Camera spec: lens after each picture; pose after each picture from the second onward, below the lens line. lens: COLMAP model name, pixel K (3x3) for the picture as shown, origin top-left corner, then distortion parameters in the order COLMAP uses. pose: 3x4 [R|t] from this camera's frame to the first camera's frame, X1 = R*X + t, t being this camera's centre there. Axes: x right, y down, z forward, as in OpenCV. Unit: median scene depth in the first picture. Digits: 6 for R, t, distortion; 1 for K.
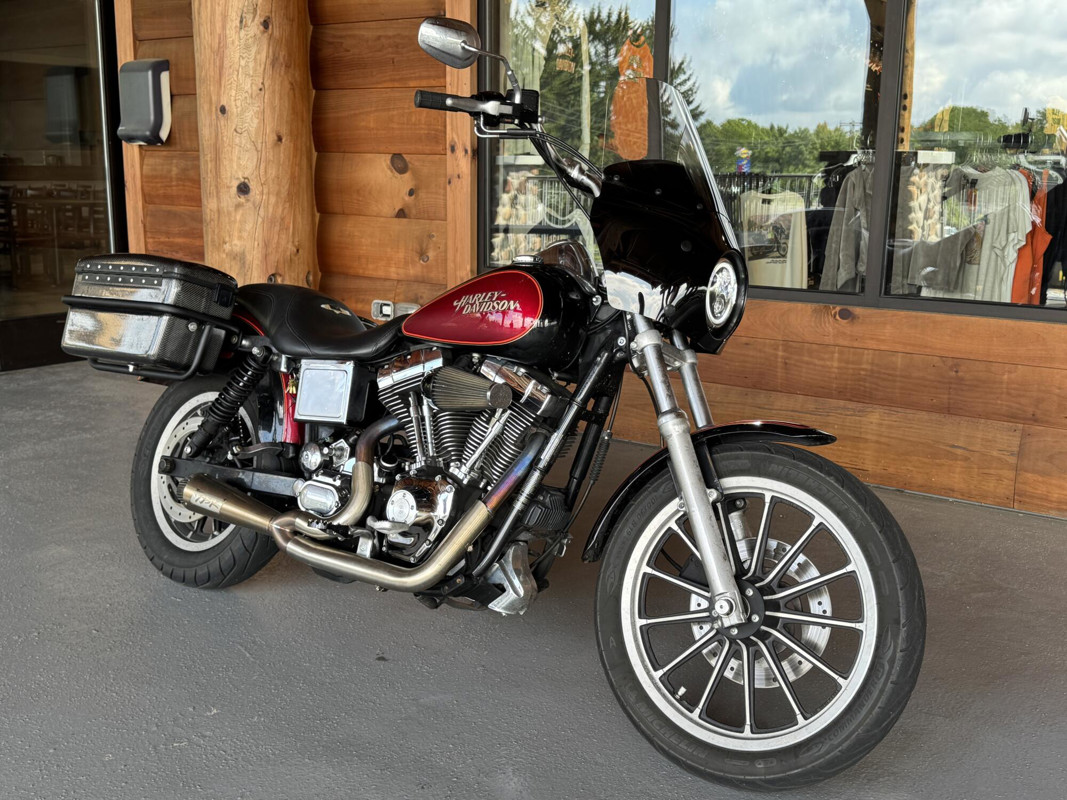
lens RADIAL K [[1145.4, 0, 533.5], [0, 1145.4, 400.0], [0, 0, 1]] dist [0.193712, -0.455221]
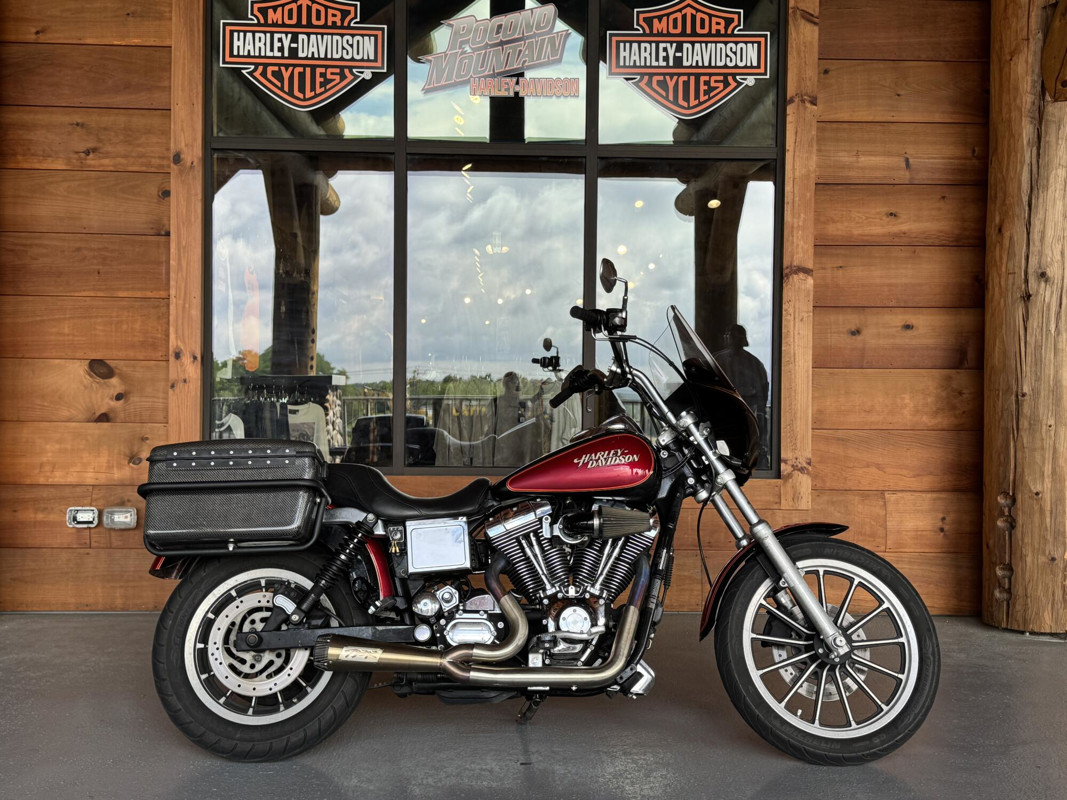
lens RADIAL K [[1145.4, 0, 533.5], [0, 1145.4, 400.0], [0, 0, 1]] dist [0.193712, -0.455221]
pose [[0.780658, -0.001744, 0.624956, -0.819883], [0.122581, 0.980999, -0.150385, 0.034922], [-0.612819, 0.194007, 0.766038, 0.004282]]
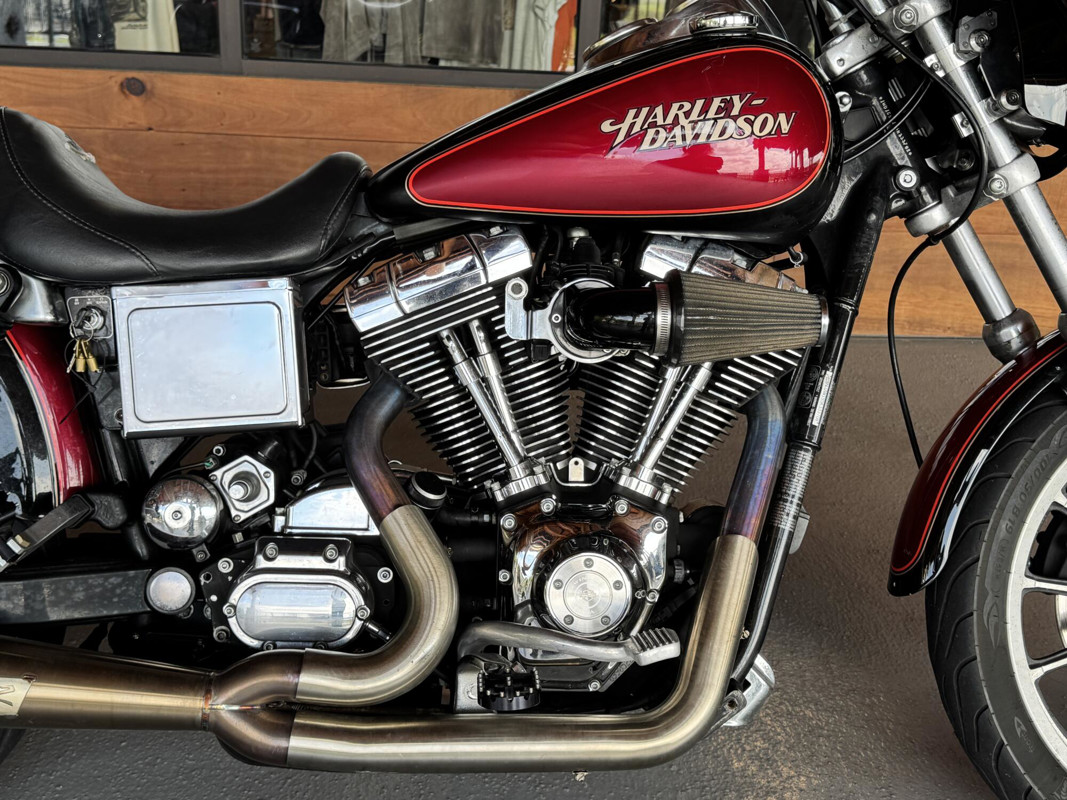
lens RADIAL K [[1244.6, 0, 533.5], [0, 1244.6, 400.0], [0, 0, 1]] dist [0.178972, -0.416895]
pose [[0.759908, -0.198429, 0.619003, -0.367287], [0.091805, 0.975485, 0.200001, -0.070990], [-0.643515, -0.095155, 0.759496, 0.557848]]
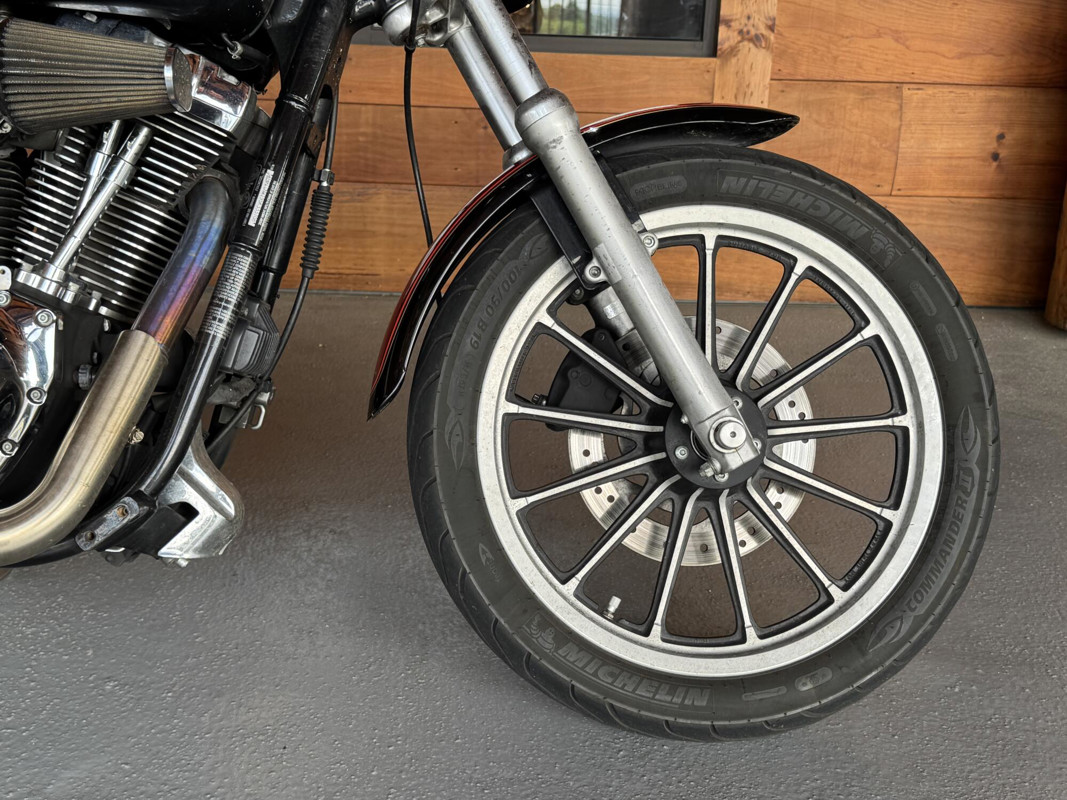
lens RADIAL K [[1244.5, 0, 533.5], [0, 1244.5, 400.0], [0, 0, 1]] dist [0.192988, -0.476463]
pose [[0.771385, -0.165819, 0.614385, -0.199779], [0.098710, 0.984947, 0.141897, 0.050711], [-0.628666, -0.048811, 0.776142, 0.439224]]
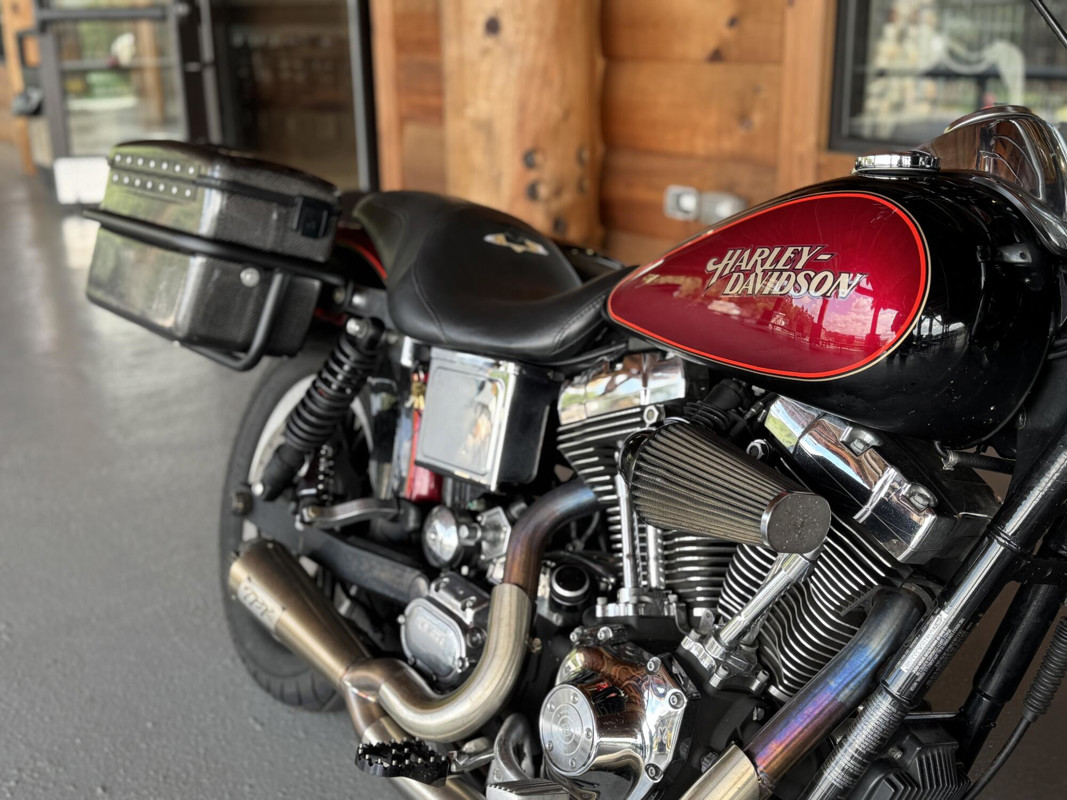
lens RADIAL K [[1244.5, 0, 533.5], [0, 1244.5, 400.0], [0, 0, 1]] dist [0.192988, -0.476463]
pose [[0.957508, 0.058847, -0.282341, 0.002531], [-0.029255, 0.993731, 0.107905, -0.072863], [0.286921, -0.095060, 0.953226, 0.470339]]
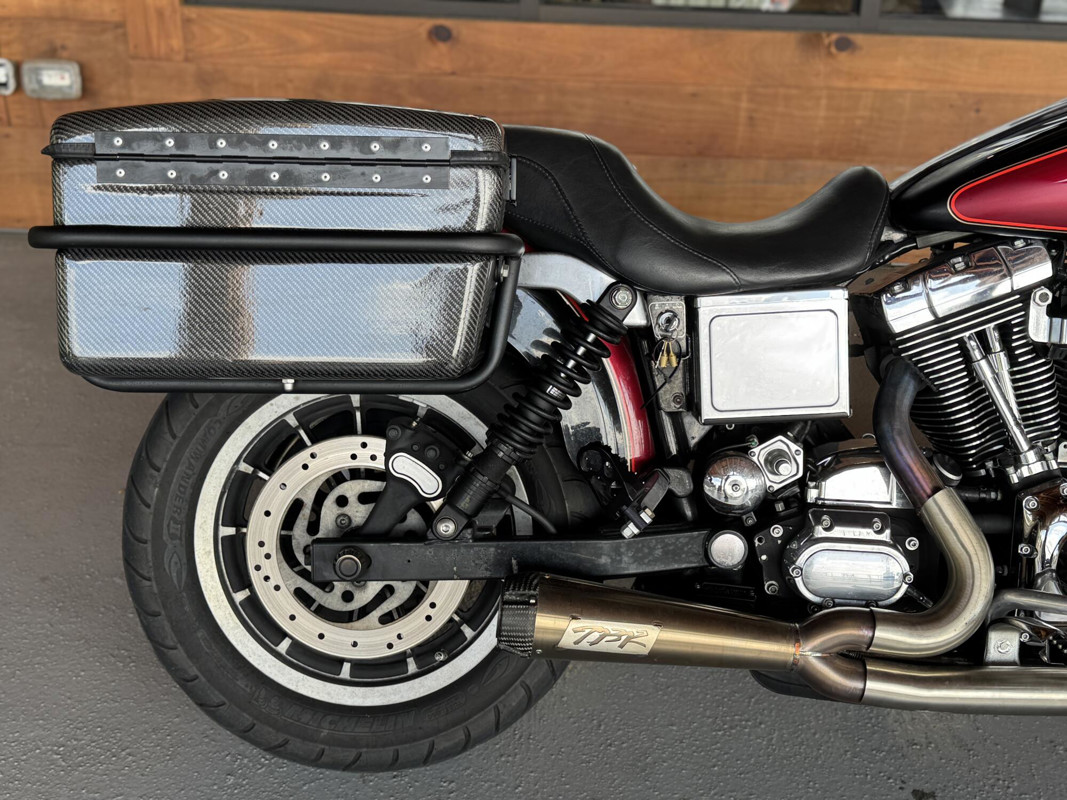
lens RADIAL K [[1244.6, 0, 533.5], [0, 1244.6, 400.0], [0, 0, 1]] dist [0.178972, -0.416895]
pose [[0.795935, -0.240399, 0.555605, -0.547804], [0.089127, 0.954307, 0.285229, -0.146873], [-0.598786, -0.177504, 0.780992, 0.622464]]
